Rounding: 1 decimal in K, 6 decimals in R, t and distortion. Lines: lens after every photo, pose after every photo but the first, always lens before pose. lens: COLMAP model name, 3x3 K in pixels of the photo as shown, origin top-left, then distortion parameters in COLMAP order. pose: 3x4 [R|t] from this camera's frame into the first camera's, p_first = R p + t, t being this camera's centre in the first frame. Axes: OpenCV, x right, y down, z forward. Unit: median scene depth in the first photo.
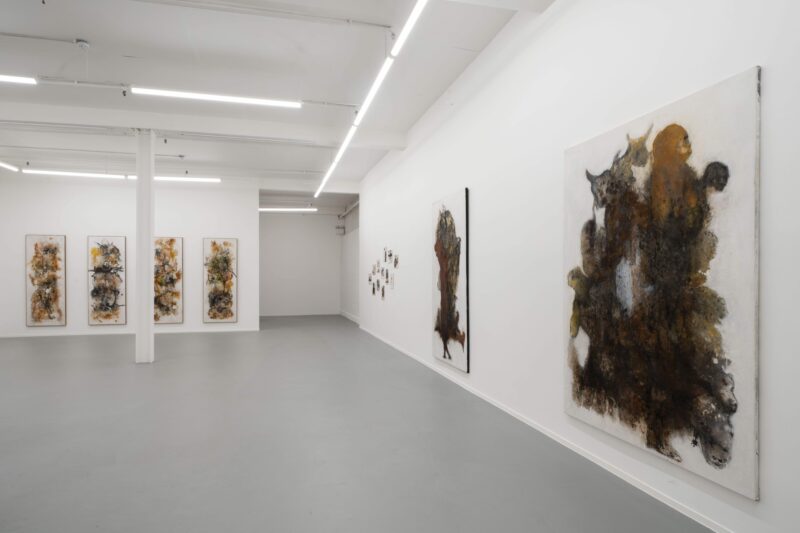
lens RADIAL K [[462.8, 0, 368.4], [0, 462.8, 280.9], [0, 0, 1]] dist [0.000267, -0.000265]
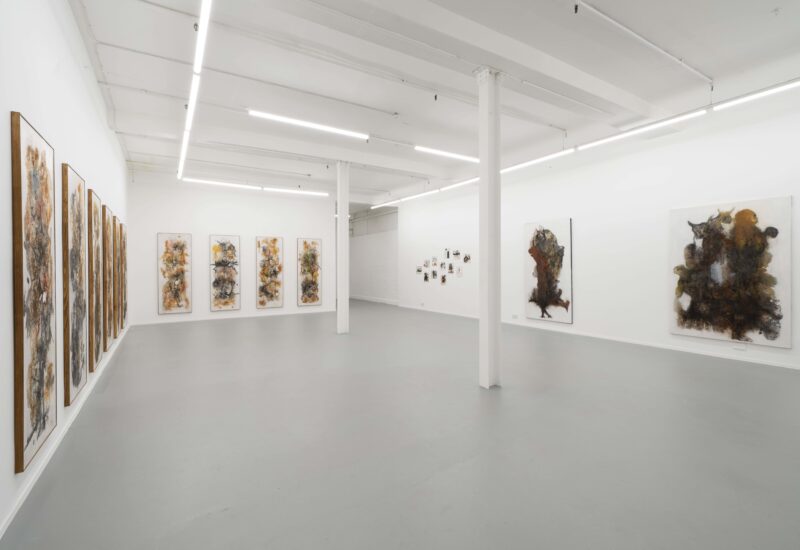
lens RADIAL K [[399.6, 0, 390.5], [0, 399.6, 270.8], [0, 0, 1]] dist [-0.001491, 0.000919]
pose [[0.939251, -0.007032, 0.343158, -1.542512], [0.006926, 0.999975, 0.001534, -0.014743], [-0.343160, 0.000936, 0.939276, -0.305731]]
